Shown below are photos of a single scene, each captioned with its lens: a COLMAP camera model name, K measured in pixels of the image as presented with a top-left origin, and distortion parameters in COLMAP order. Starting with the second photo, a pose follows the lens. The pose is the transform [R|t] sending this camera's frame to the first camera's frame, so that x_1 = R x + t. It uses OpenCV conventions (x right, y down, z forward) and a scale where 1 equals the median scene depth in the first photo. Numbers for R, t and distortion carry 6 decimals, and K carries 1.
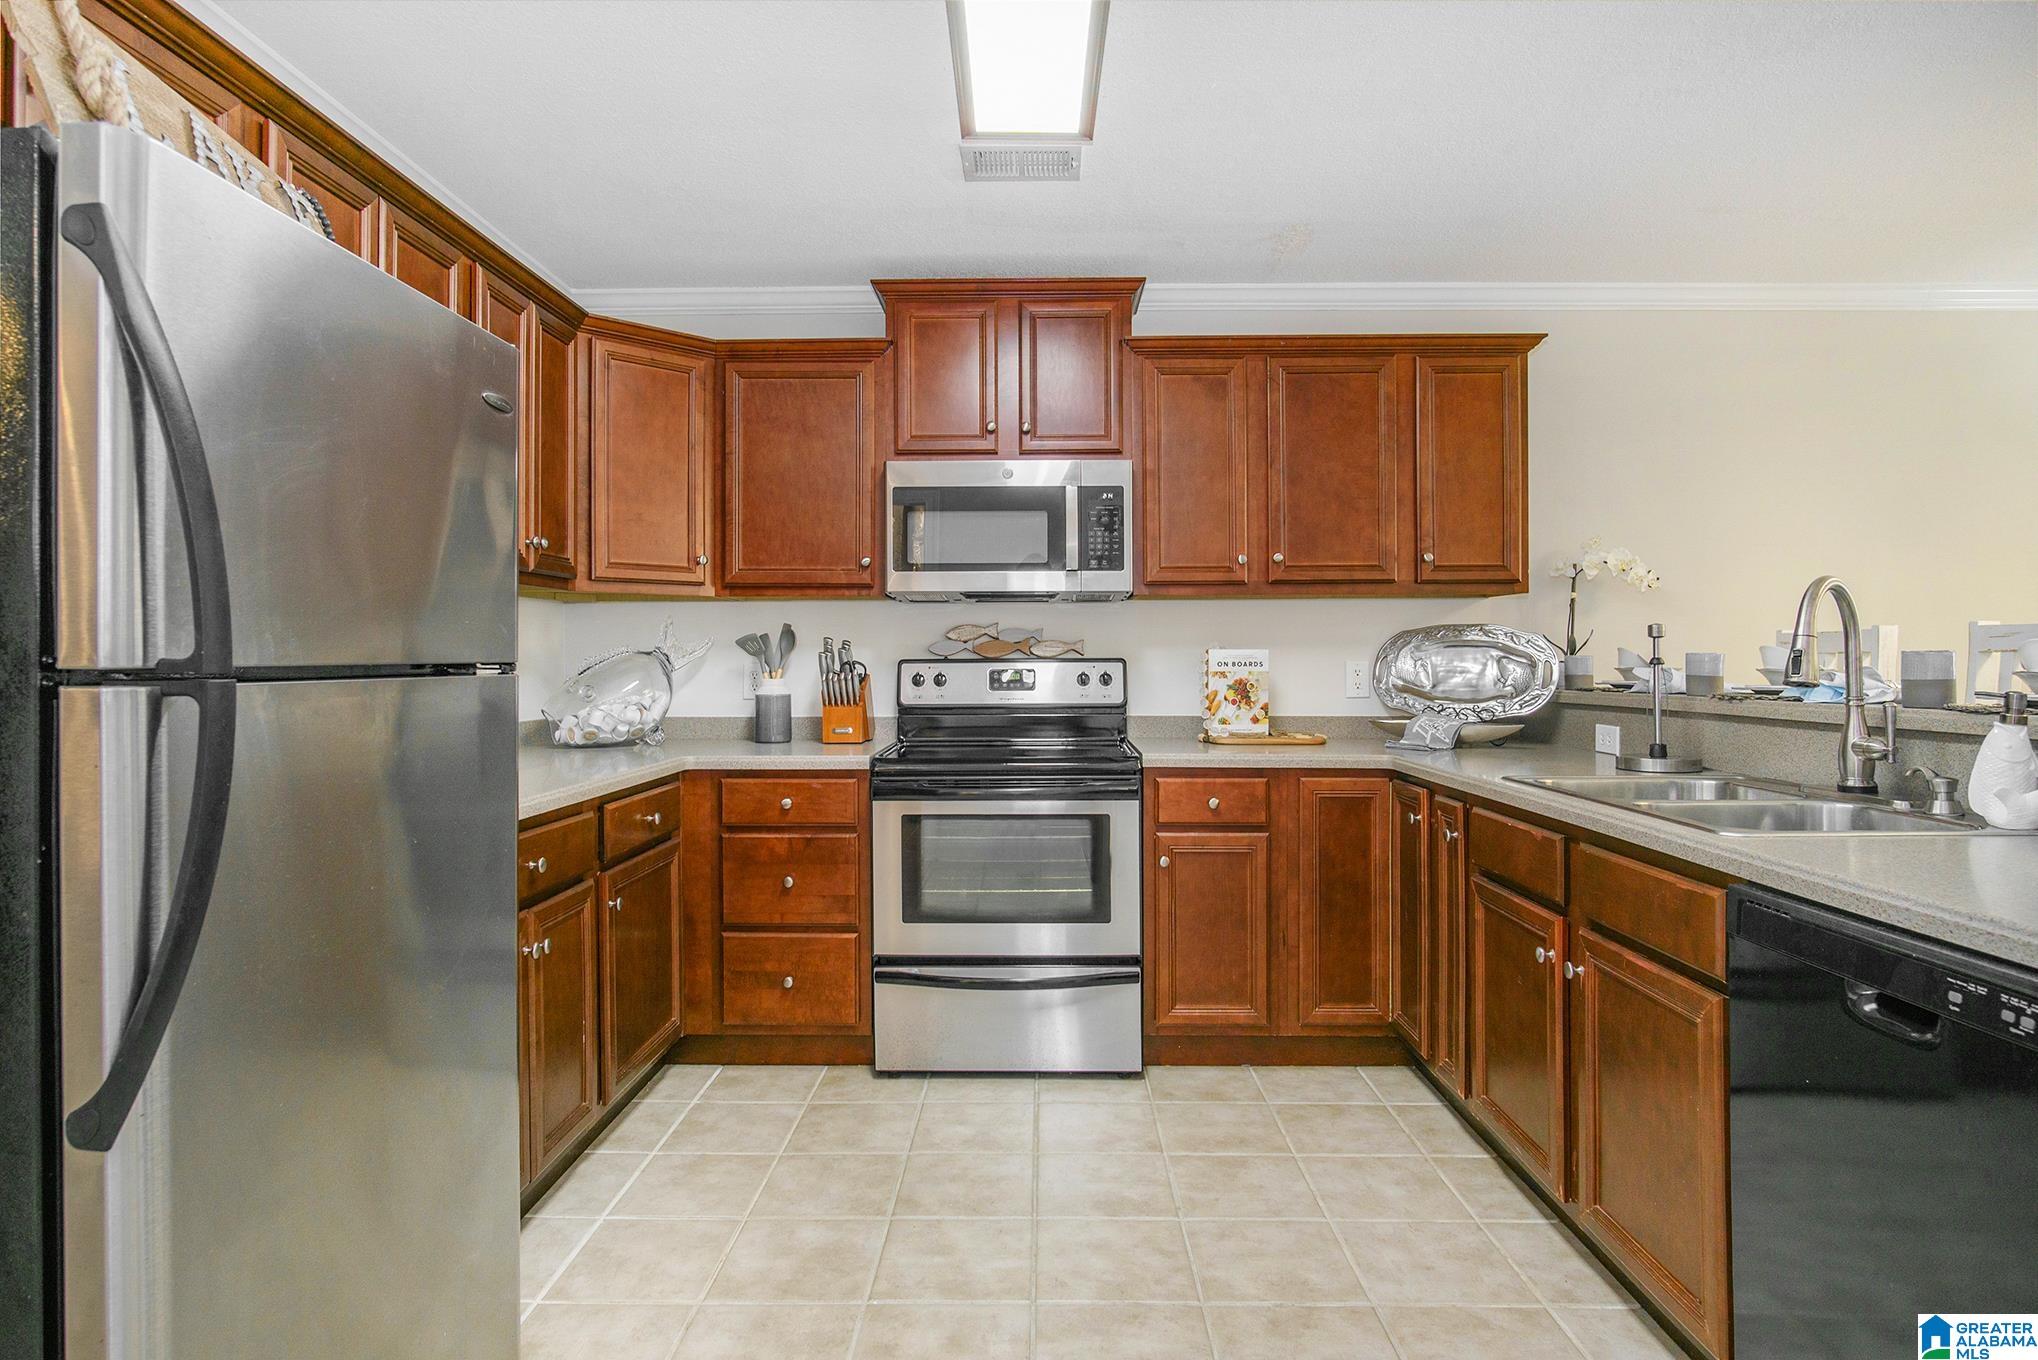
lens RADIAL K [[1122.0, 0, 1001.0], [0, 1122.0, 659.8], [0, 0, 1]] dist [-0.015513, -0.000884]
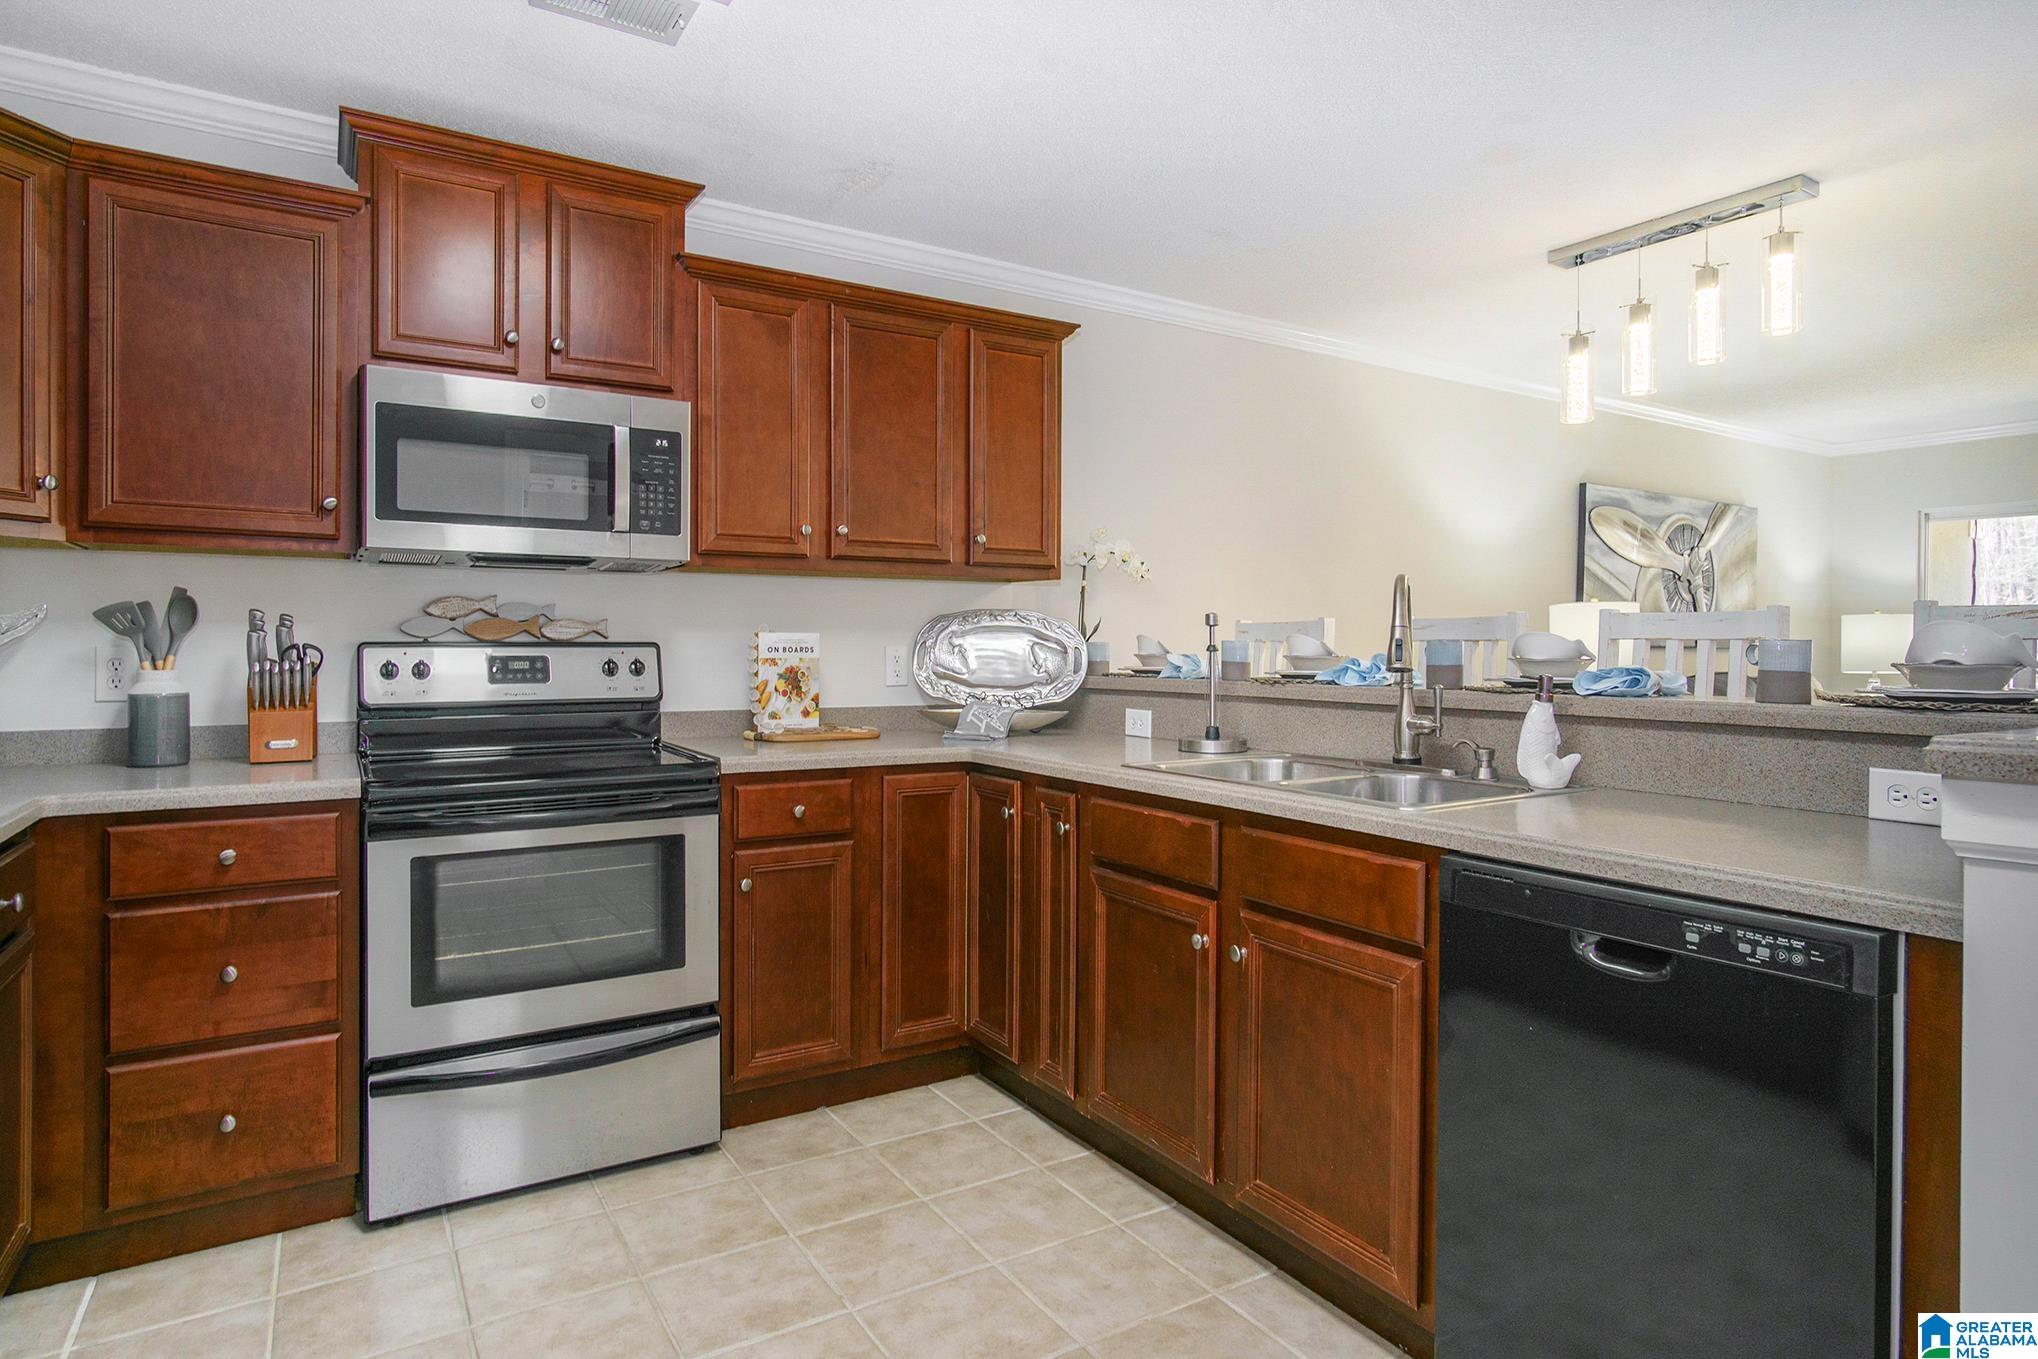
lens RADIAL K [[1194.8, 0, 897.8], [0, 1194.8, 645.4], [0, 0, 1]] dist [-0.008162, 0.002736]
pose [[0.838469, 0.005157, 0.544925, -0.241129], [-0.005284, 0.999985, -0.001333, 0.001271], [-0.544924, -0.001762, 0.838484, 0.184425]]
